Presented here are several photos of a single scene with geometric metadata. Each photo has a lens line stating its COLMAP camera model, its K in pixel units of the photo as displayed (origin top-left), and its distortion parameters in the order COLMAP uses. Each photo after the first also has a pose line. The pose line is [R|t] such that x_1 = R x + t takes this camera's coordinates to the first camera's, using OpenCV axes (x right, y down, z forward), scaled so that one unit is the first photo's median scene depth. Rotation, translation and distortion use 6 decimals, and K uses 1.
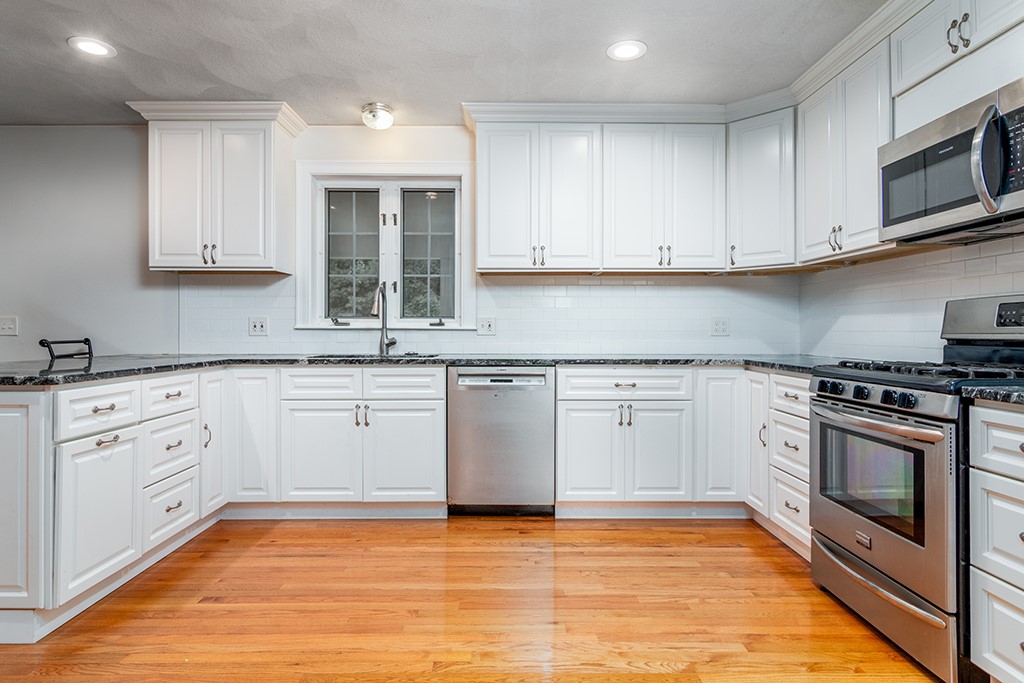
lens RADIAL K [[575.6, 0, 506.4], [0, 575.6, 329.7], [0, 0, 1]] dist [-0.006396, 0.003486]
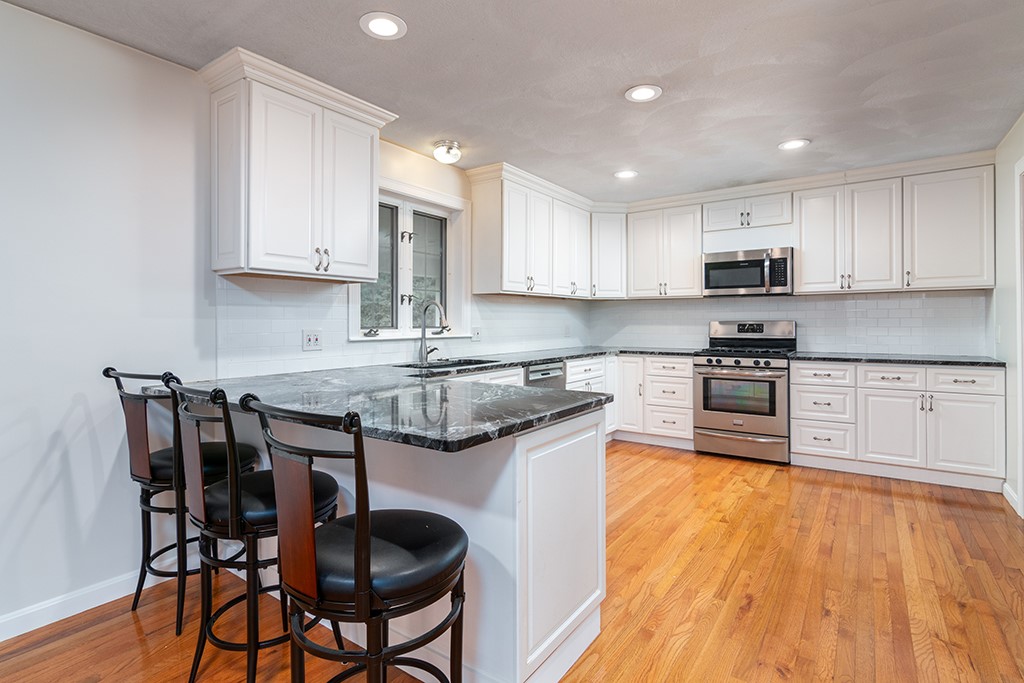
lens RADIAL K [[494.0, 0, 519.7], [0, 494.0, 335.7], [0, 0, 1]] dist [-0.006836, -0.002307]
pose [[0.587138, -0.024308, 0.809122, -1.004855], [0.002707, 0.999602, 0.028066, -0.038081], [-0.809482, -0.014288, 0.586970, 0.336990]]
